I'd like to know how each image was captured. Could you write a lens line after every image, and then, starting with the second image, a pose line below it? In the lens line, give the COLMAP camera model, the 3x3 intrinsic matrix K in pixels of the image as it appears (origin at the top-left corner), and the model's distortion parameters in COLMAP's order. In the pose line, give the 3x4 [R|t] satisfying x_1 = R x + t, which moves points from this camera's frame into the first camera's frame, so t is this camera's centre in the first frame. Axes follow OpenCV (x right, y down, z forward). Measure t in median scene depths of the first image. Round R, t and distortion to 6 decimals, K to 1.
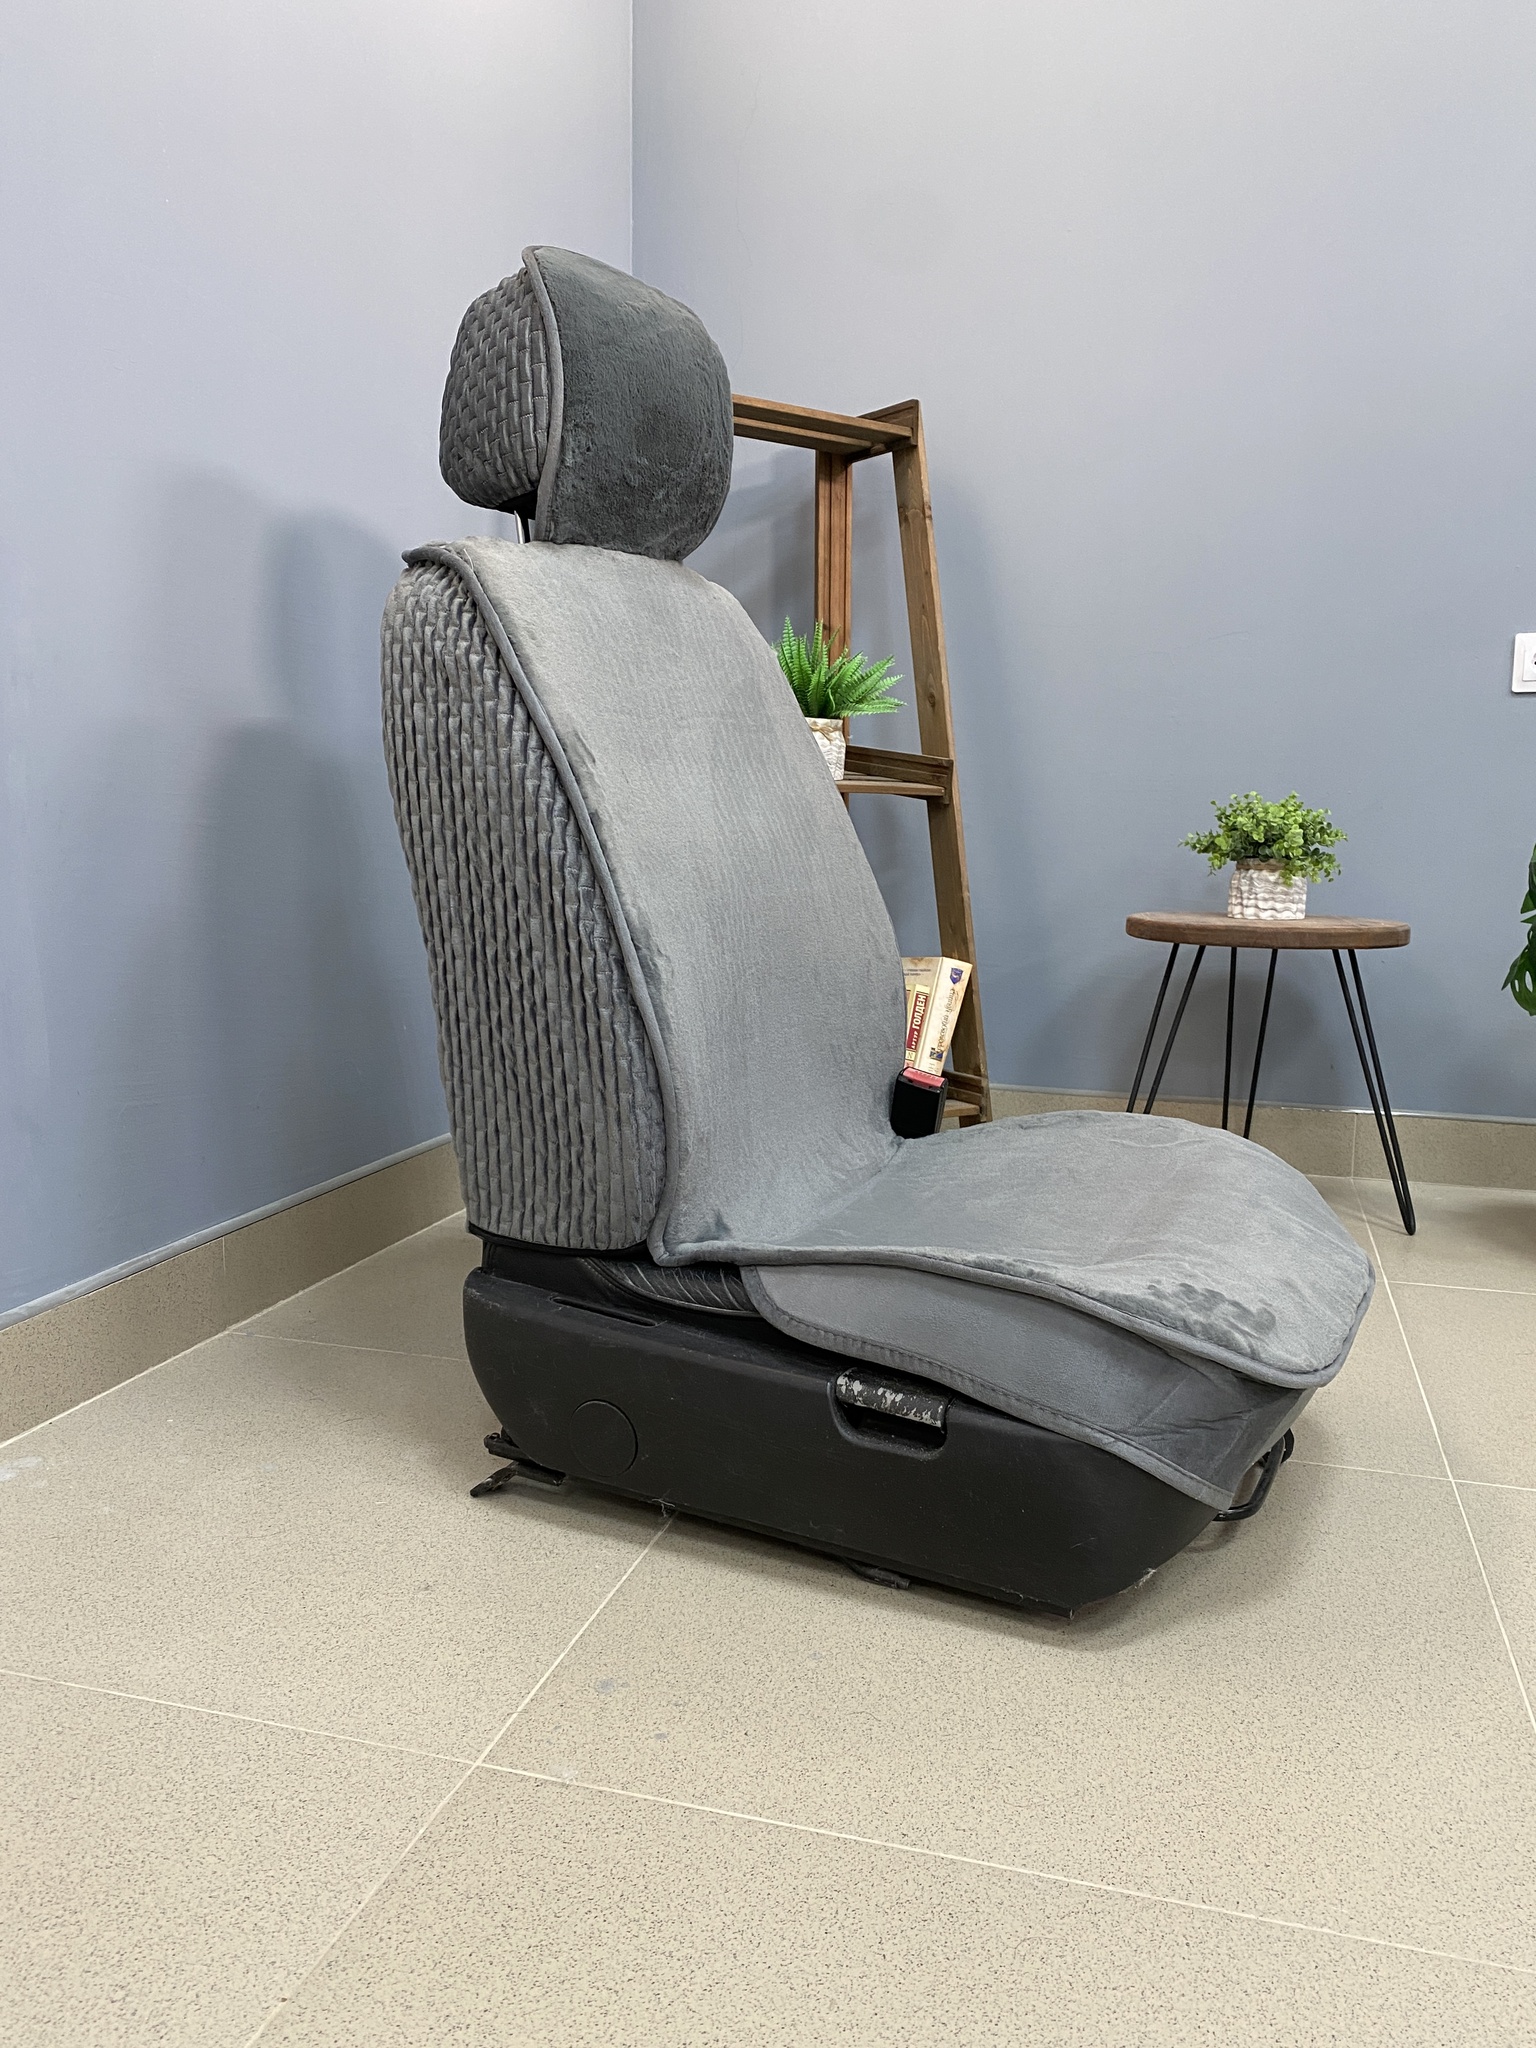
lens RADIAL K [[1559.6, 0, 775.6], [0, 1559.6, 1026.4], [0, 0, 1]] dist [0.006675, -0.002260]
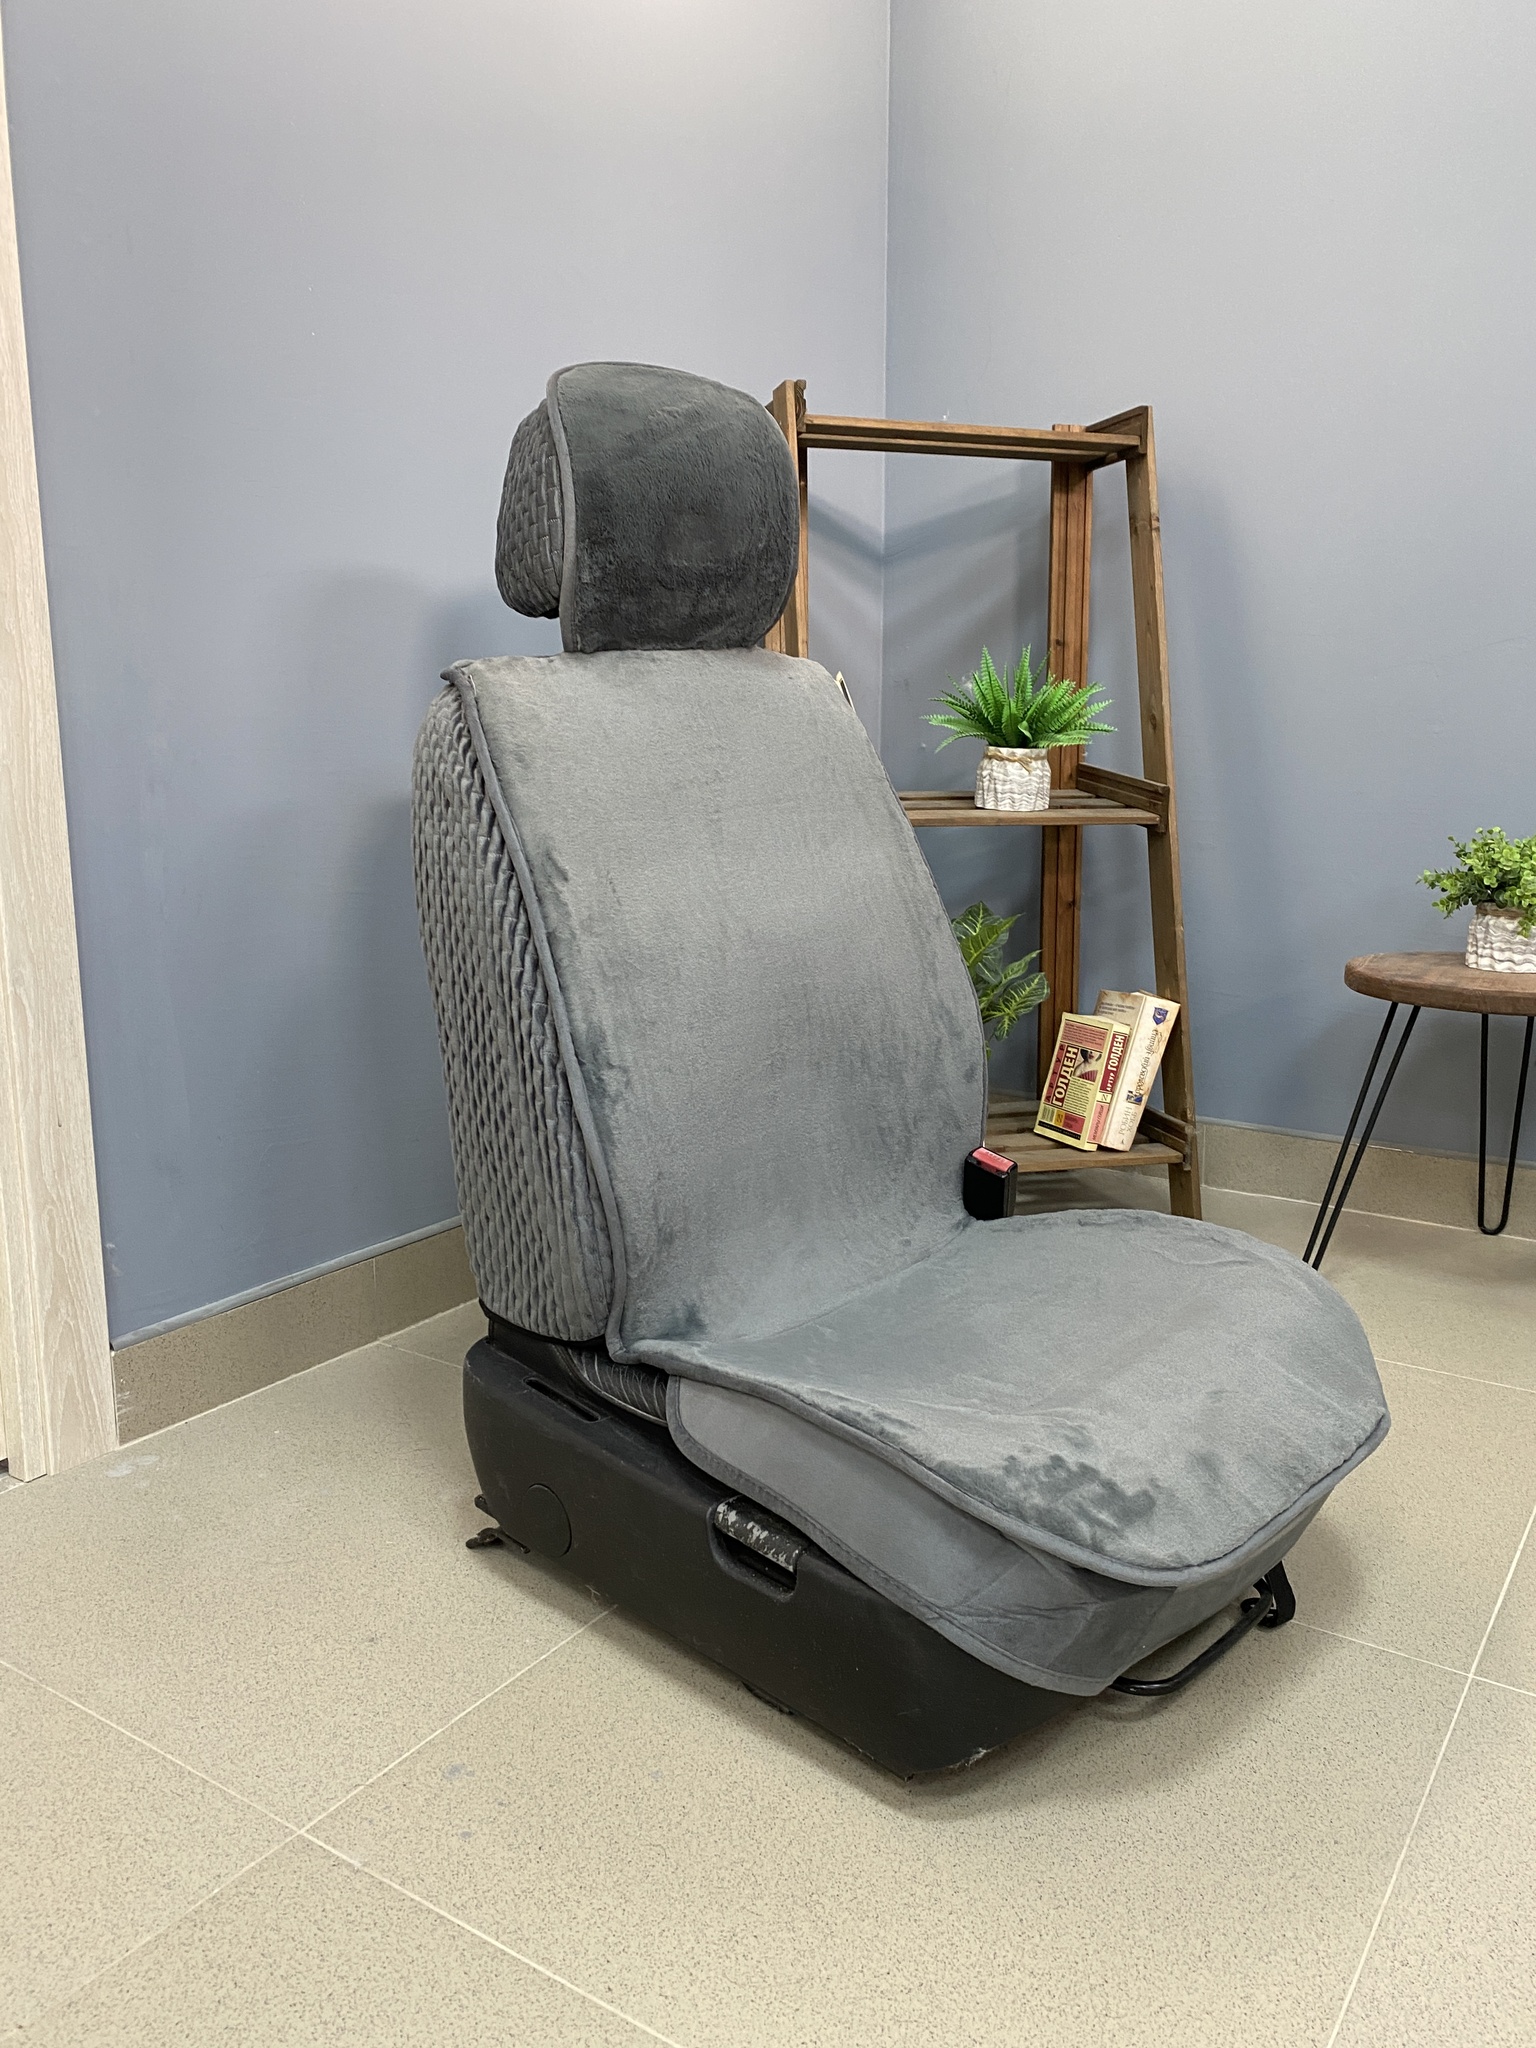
lens RADIAL K [[1551.8, 0, 781.9], [0, 1551.8, 1011.4], [0, 0, 1]] dist [0.005032, -0.004264]
pose [[0.953910, 0.037944, -0.297685, 0.326955], [-0.027238, 0.998827, 0.040033, -0.123268], [0.298855, -0.030079, 0.953824, 0.043856]]
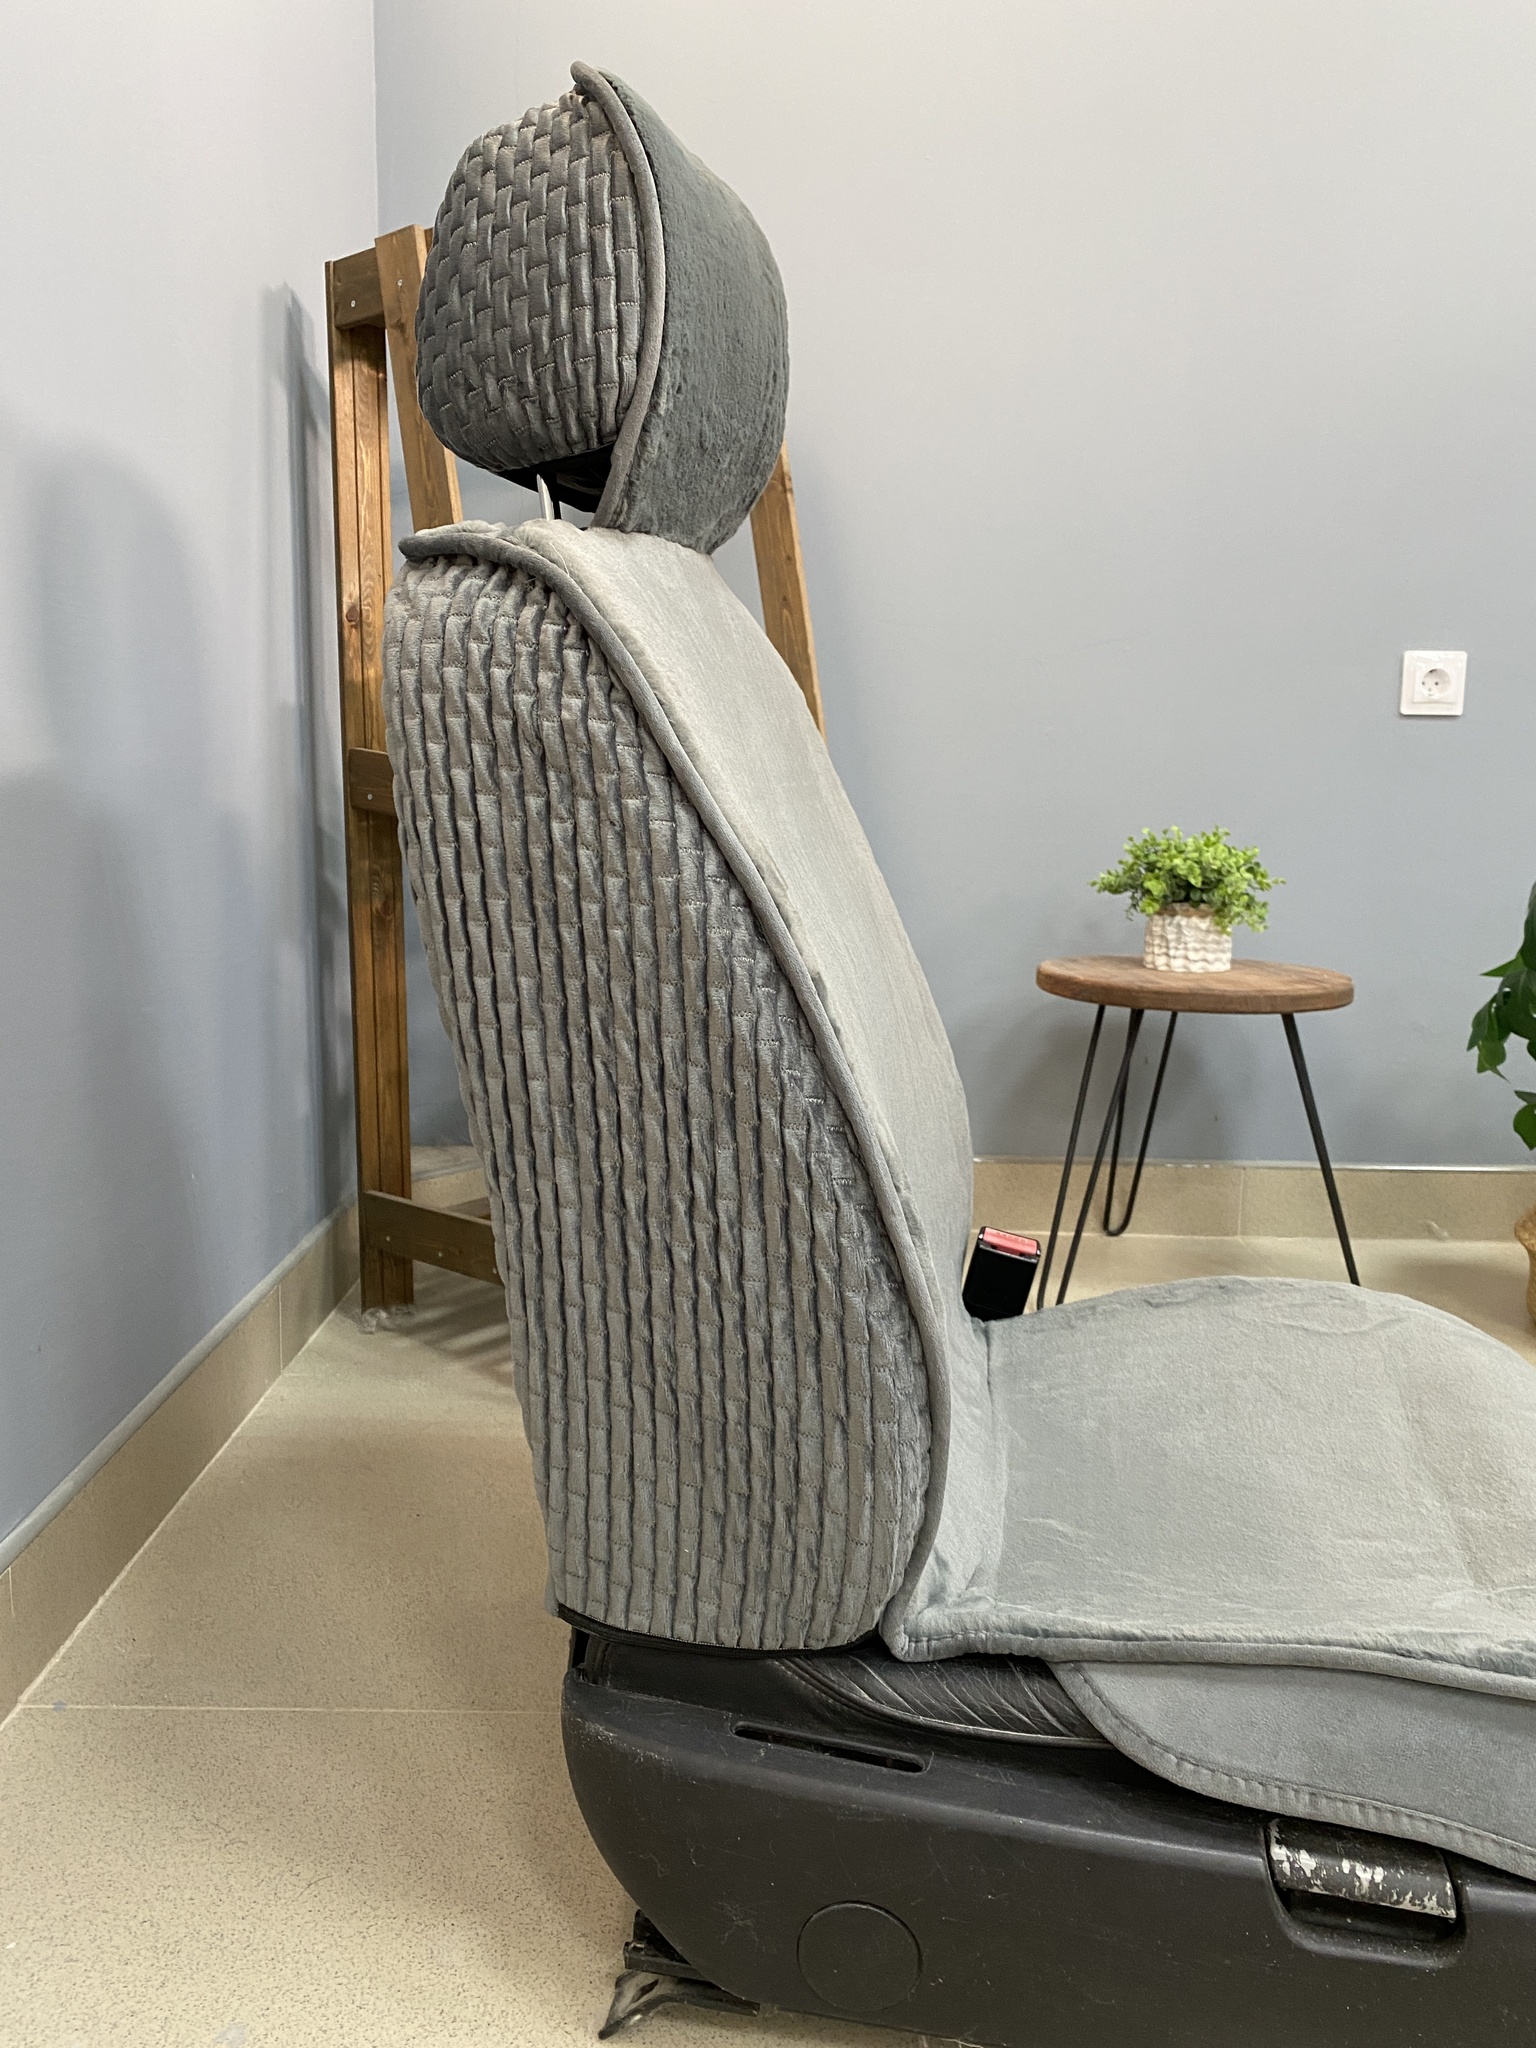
lens RADIAL K [[1562.6, 0, 783.0], [0, 1562.6, 1008.4], [0, 0, 1]] dist [0.045503, -0.049671]
pose [[0.956988, -0.038825, 0.287518, -0.294923], [0.034092, 0.999188, 0.021455, -0.131539], [-0.288118, -0.010730, 0.957535, 0.376503]]
